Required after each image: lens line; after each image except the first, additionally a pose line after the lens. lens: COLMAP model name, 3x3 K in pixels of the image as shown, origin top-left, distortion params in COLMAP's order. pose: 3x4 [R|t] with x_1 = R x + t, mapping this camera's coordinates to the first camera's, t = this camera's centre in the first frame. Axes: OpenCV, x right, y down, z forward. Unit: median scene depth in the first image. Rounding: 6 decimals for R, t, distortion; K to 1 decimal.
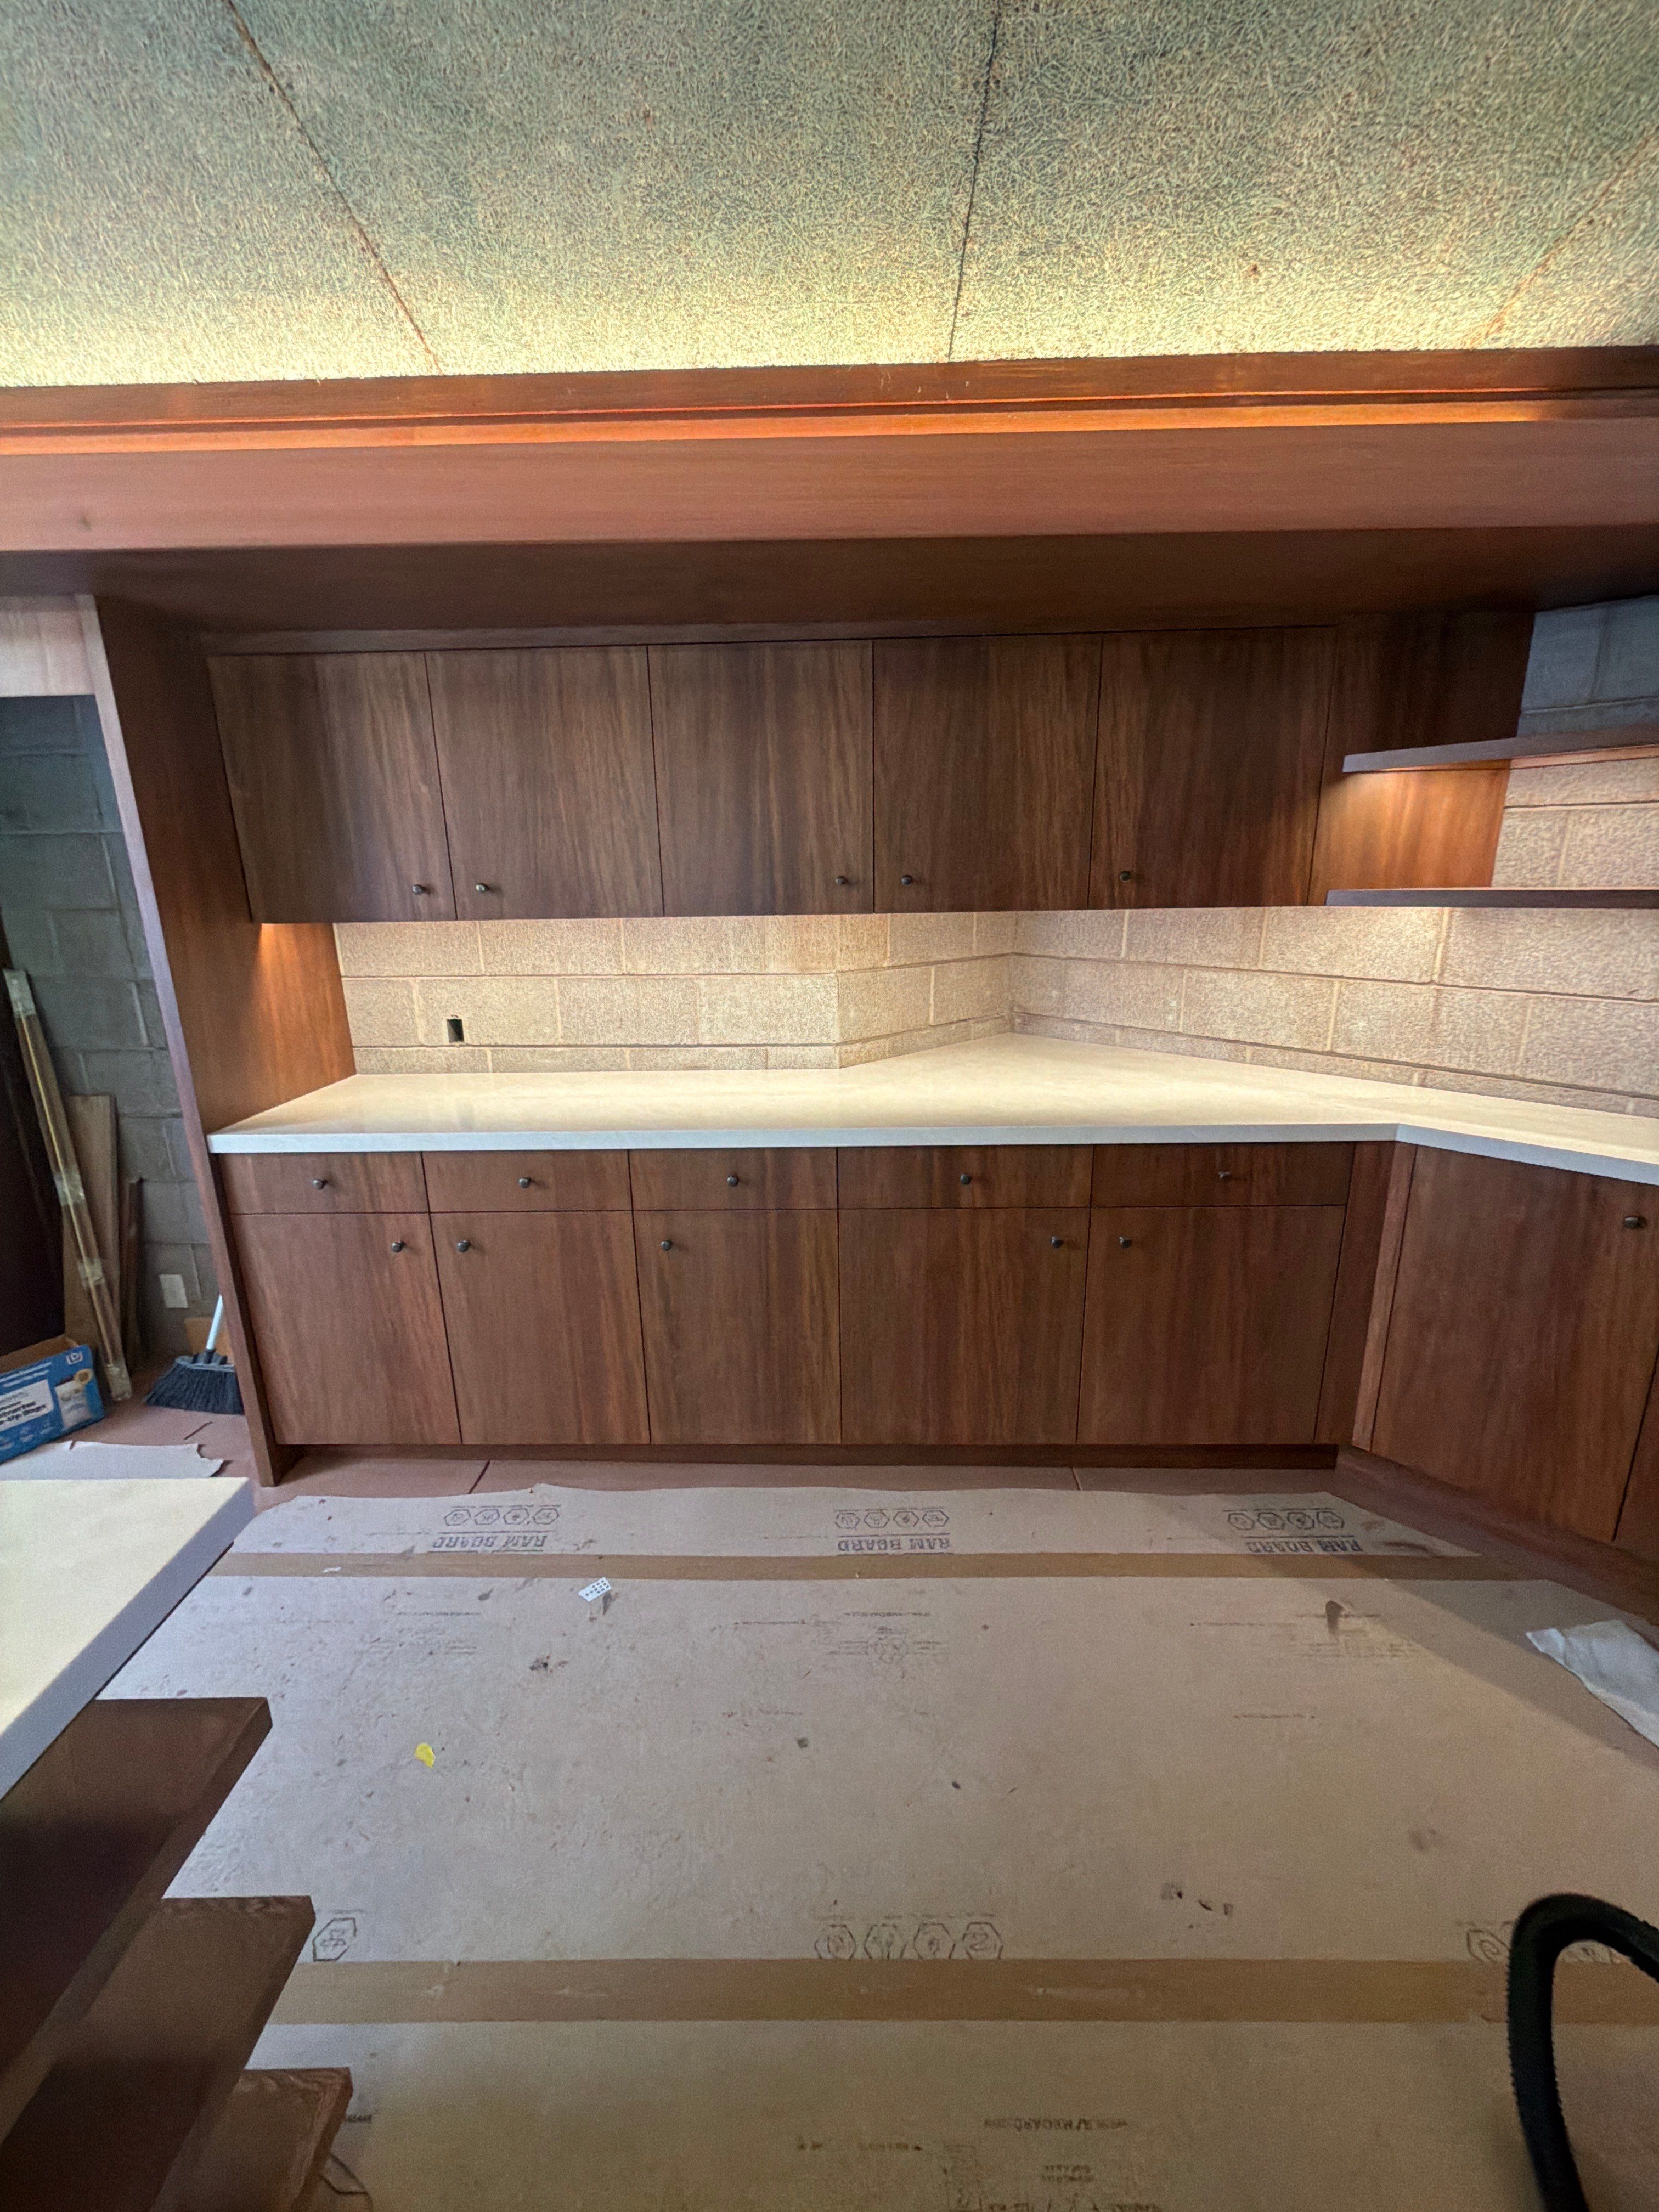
lens RADIAL K [[878.9, 0, 843.2], [0, 878.9, 1107.8], [0, 0, 1]] dist [-0.001142, -0.000144]
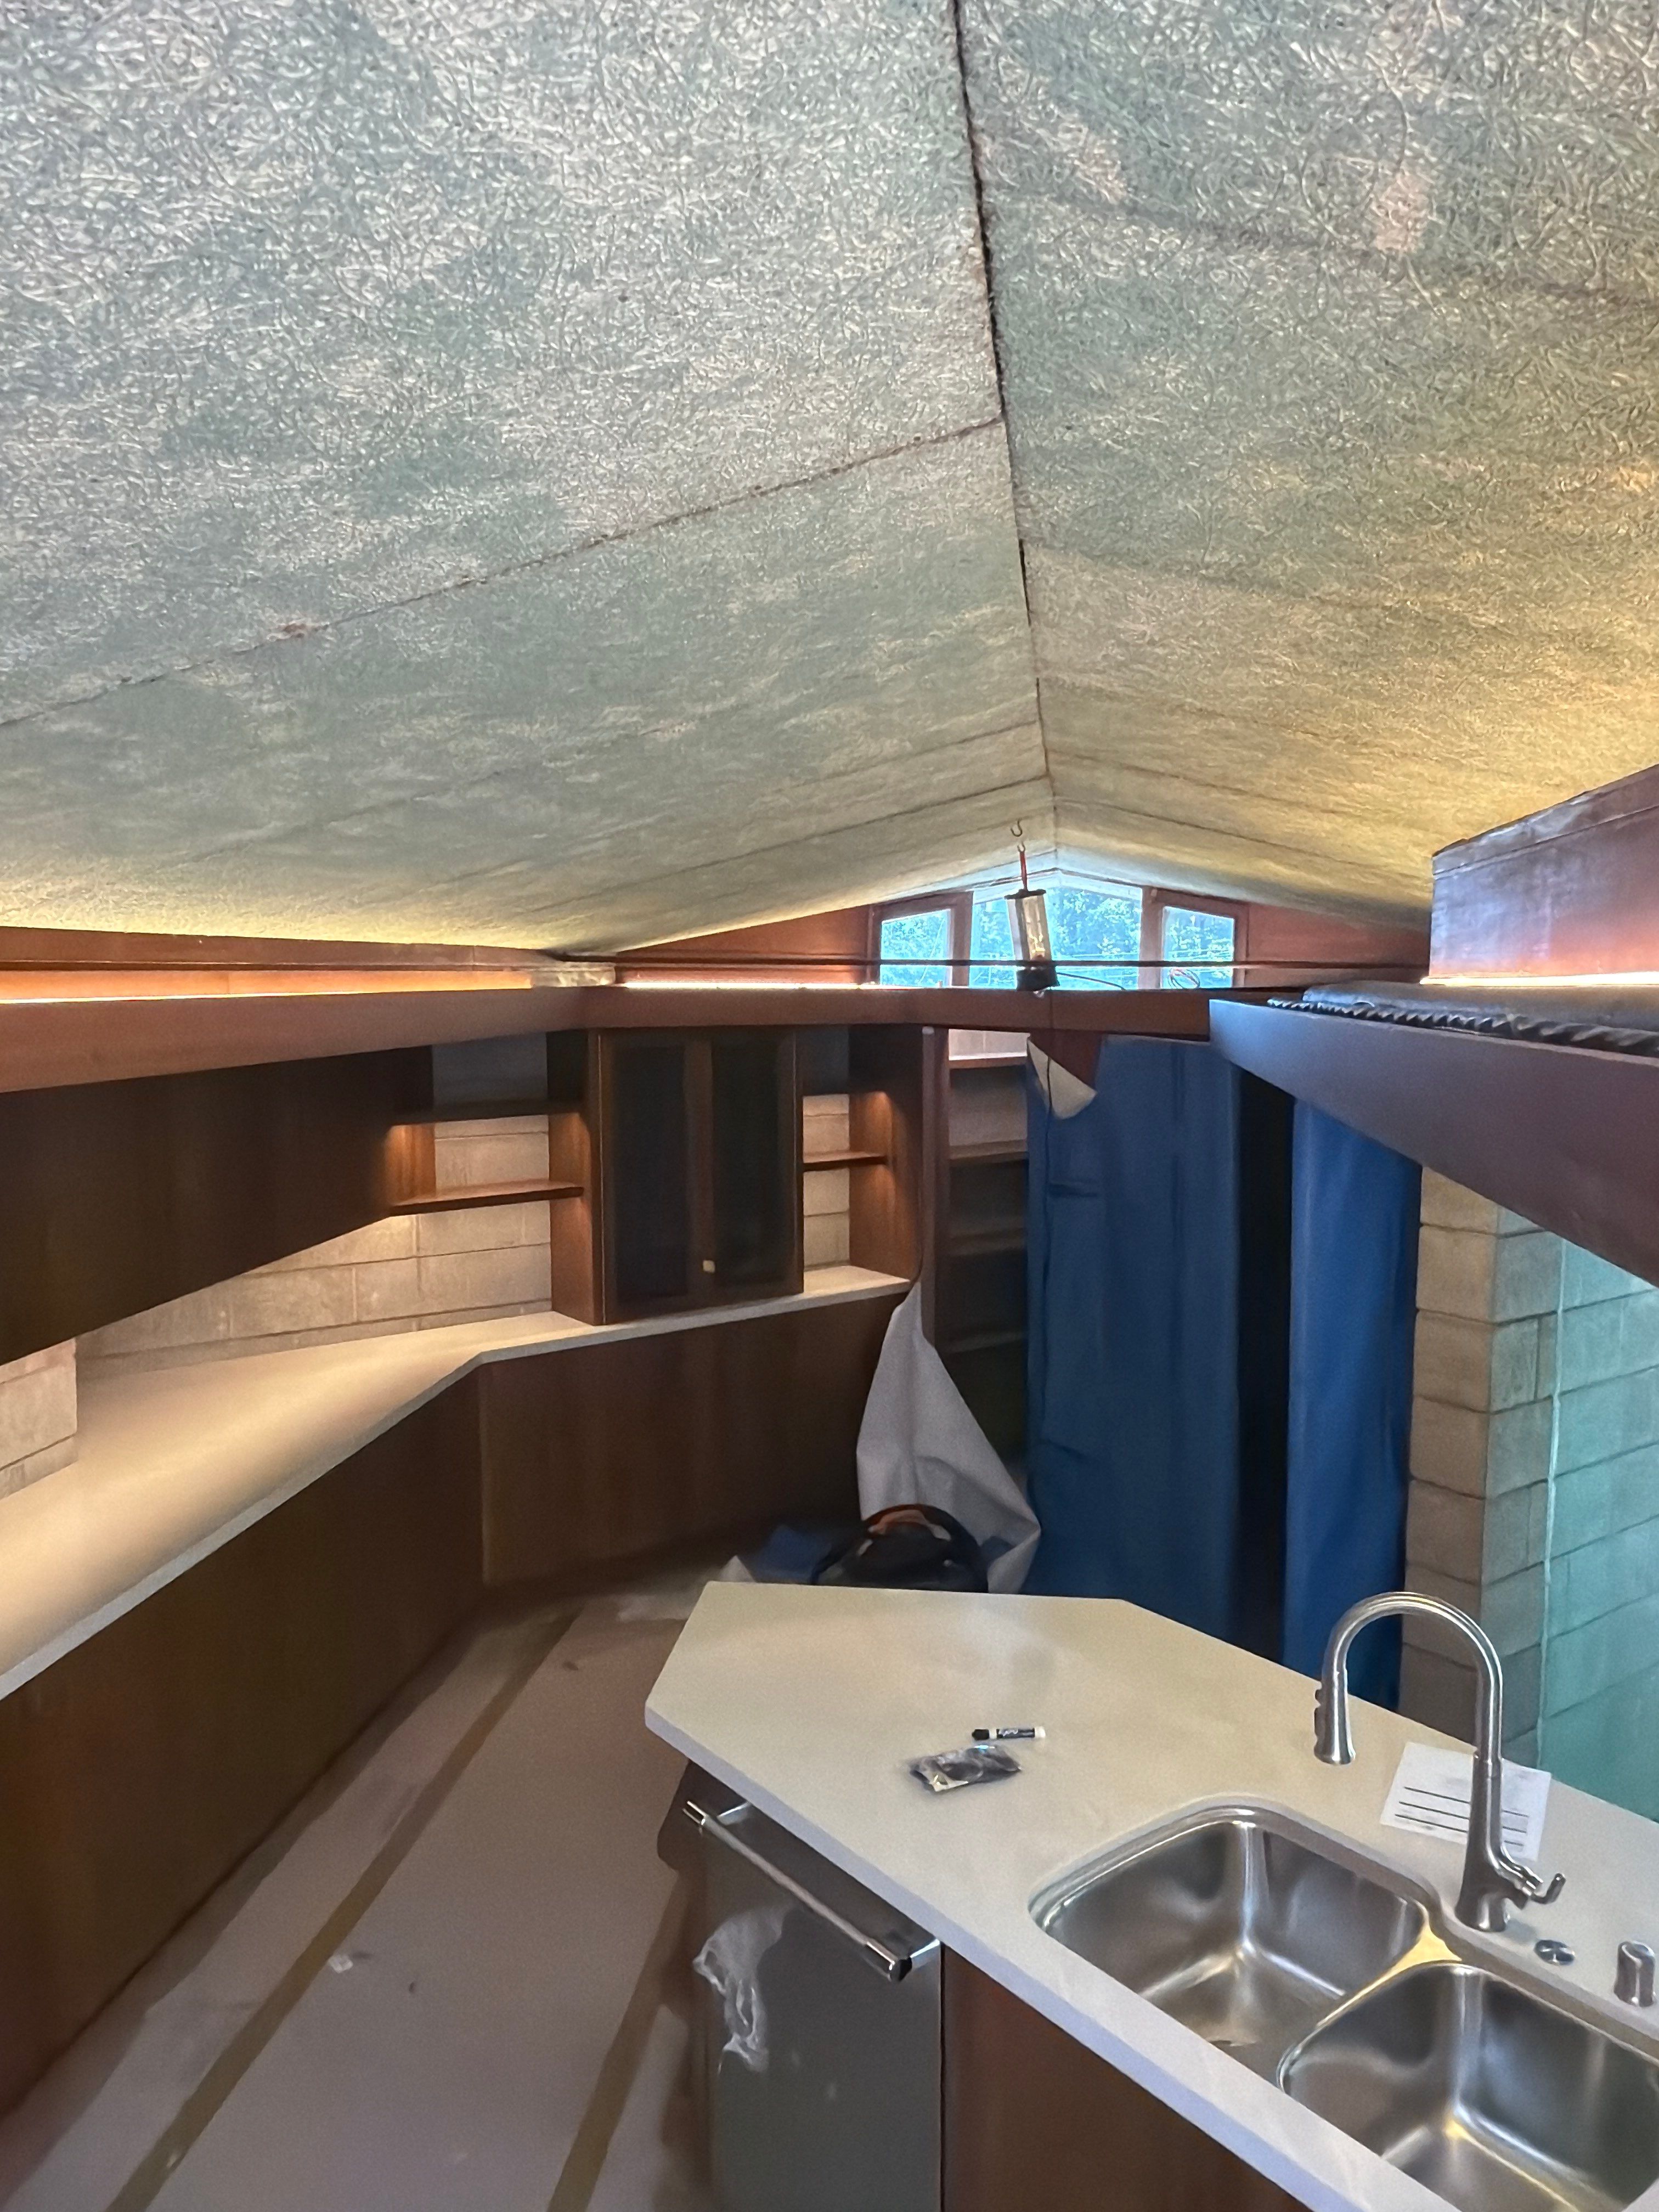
lens RADIAL K [[1553.1, 0, 829.5], [0, 1553.1, 1106.0], [0, 0, 1]] dist [-0.002576, -0.002635]
pose [[0.126175, -0.074404, 0.989214, -1.786332], [0.251976, 0.966882, 0.040585, -0.327692], [-0.959473, 0.244137, 0.140744, -0.049592]]
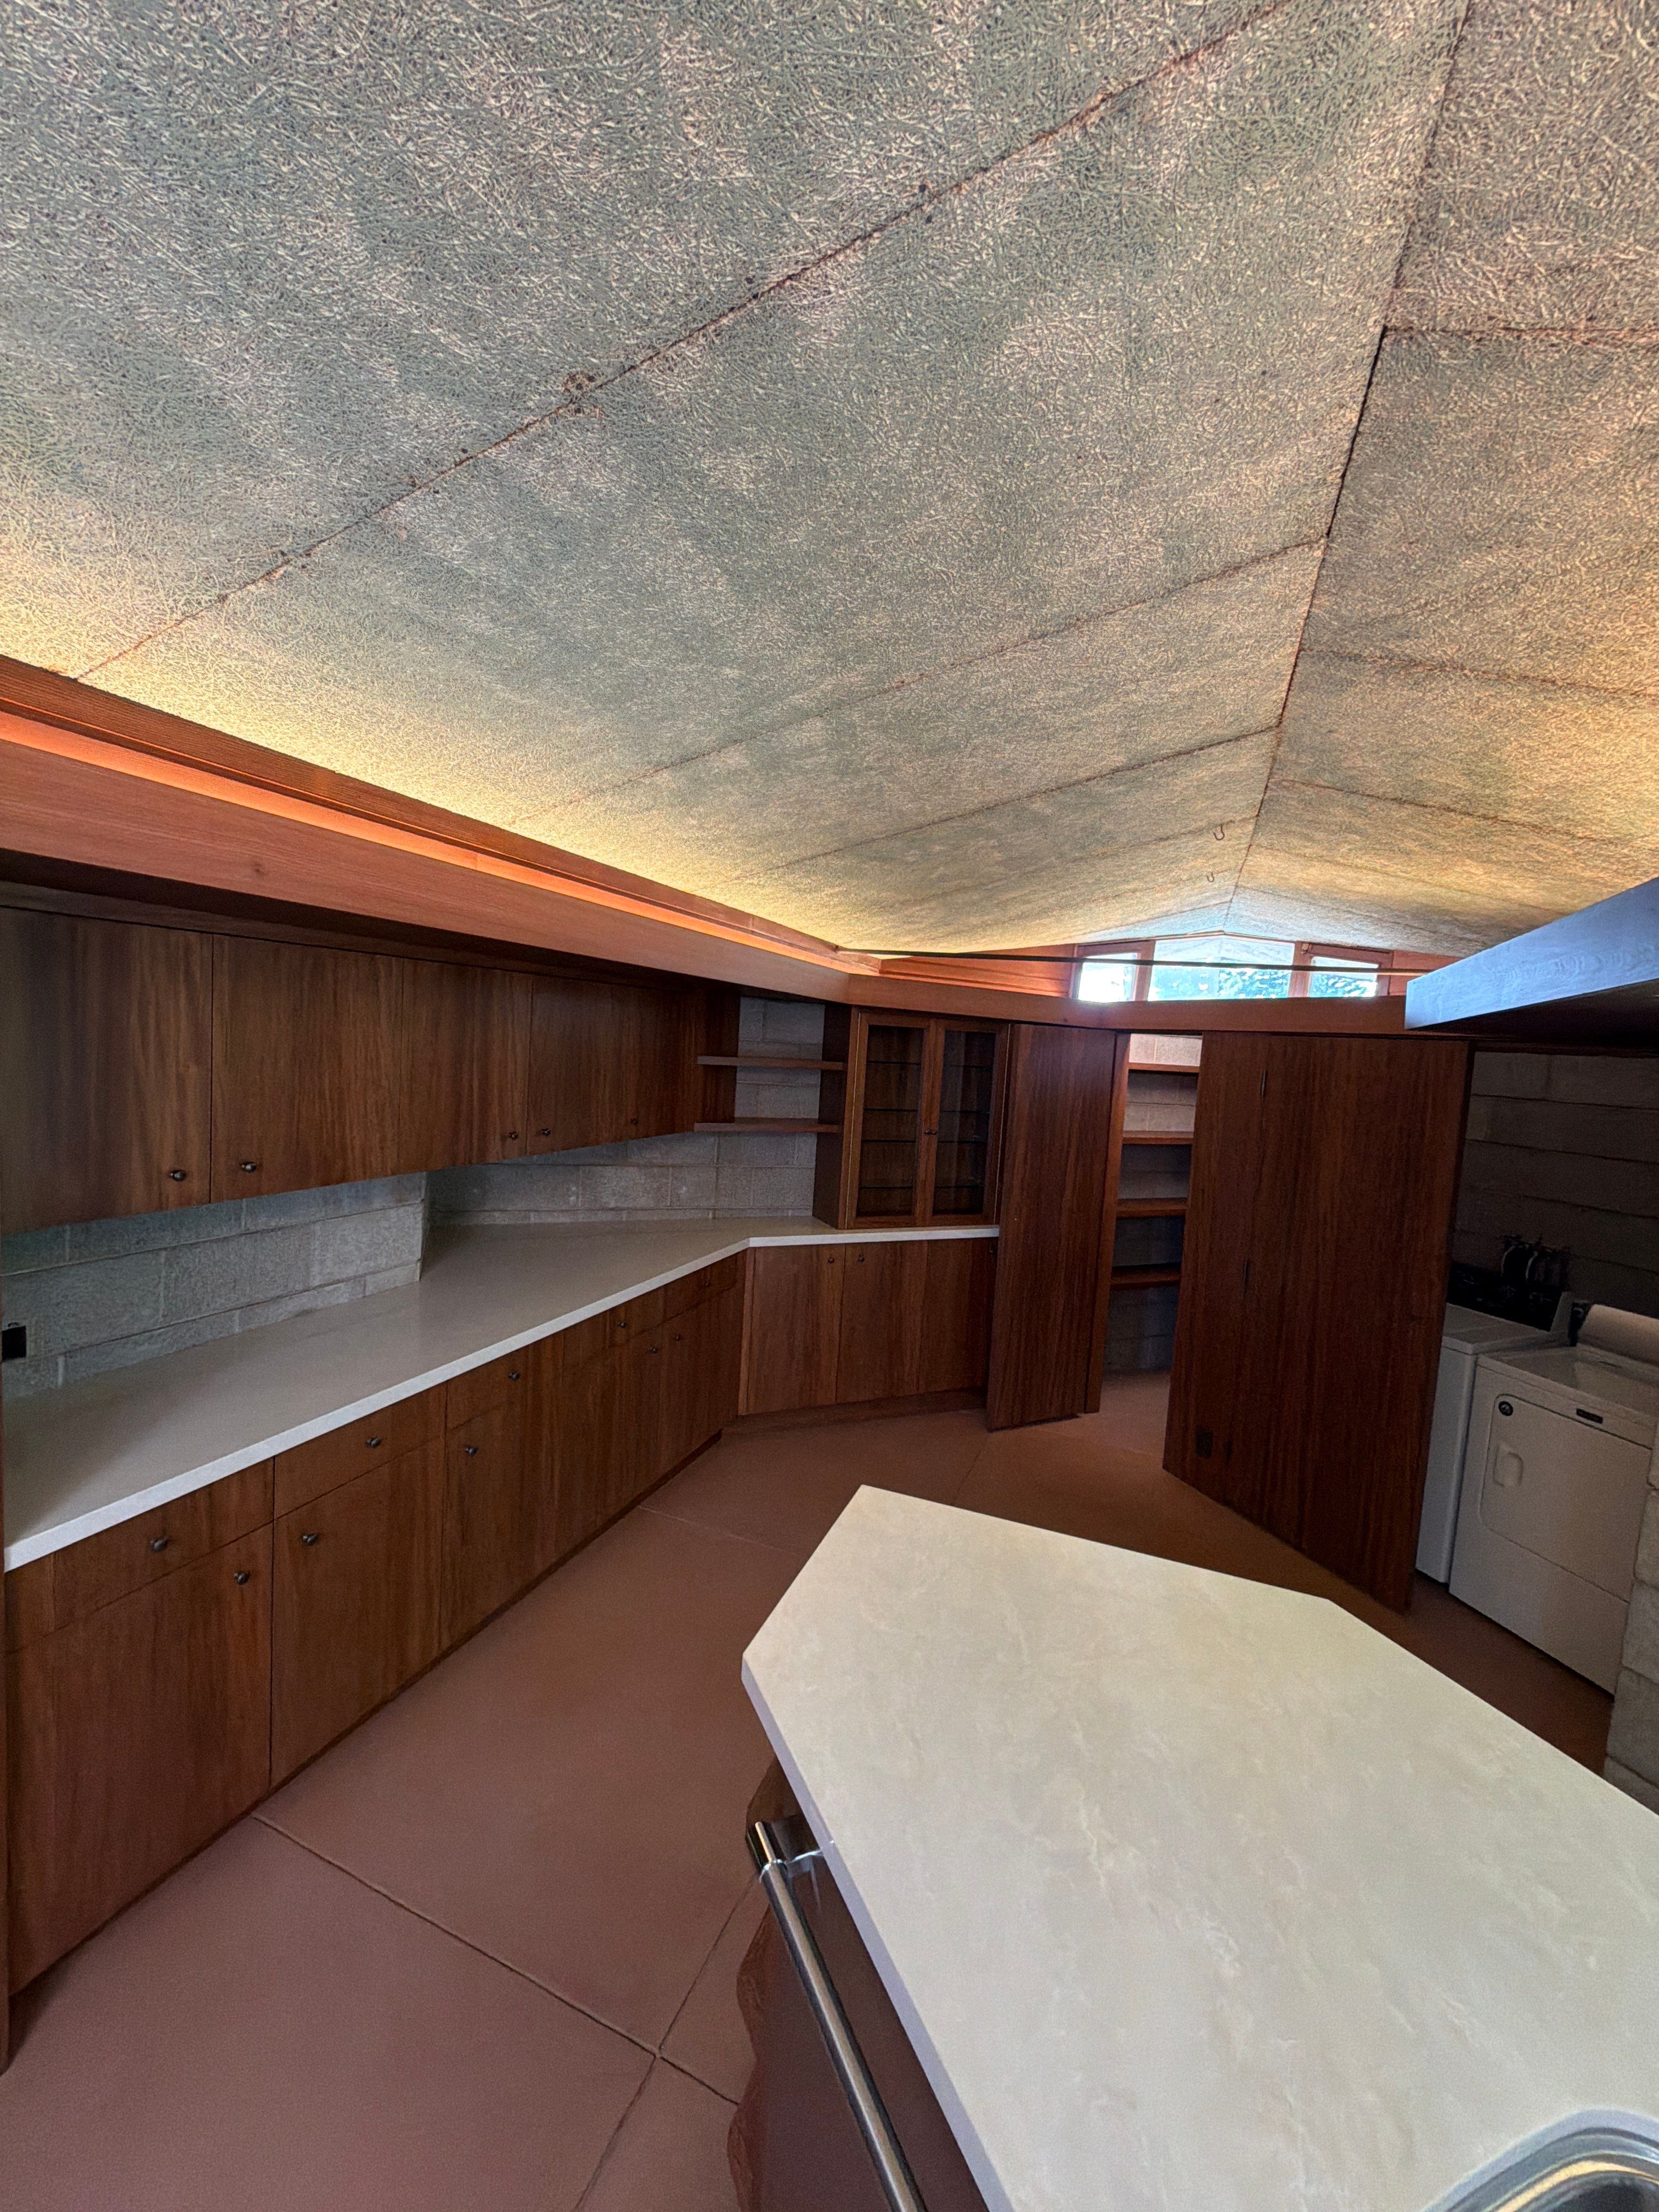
lens RADIAL K [[878.9, 0, 843.2], [0, 878.9, 1107.8], [0, 0, 1]] dist [-0.001142, -0.000144]
pose [[0.340691, -0.037805, 0.939415, -1.103635], [0.168453, 0.985477, -0.021433, -0.185900], [-0.924961, 0.165549, 0.342111, 0.060658]]
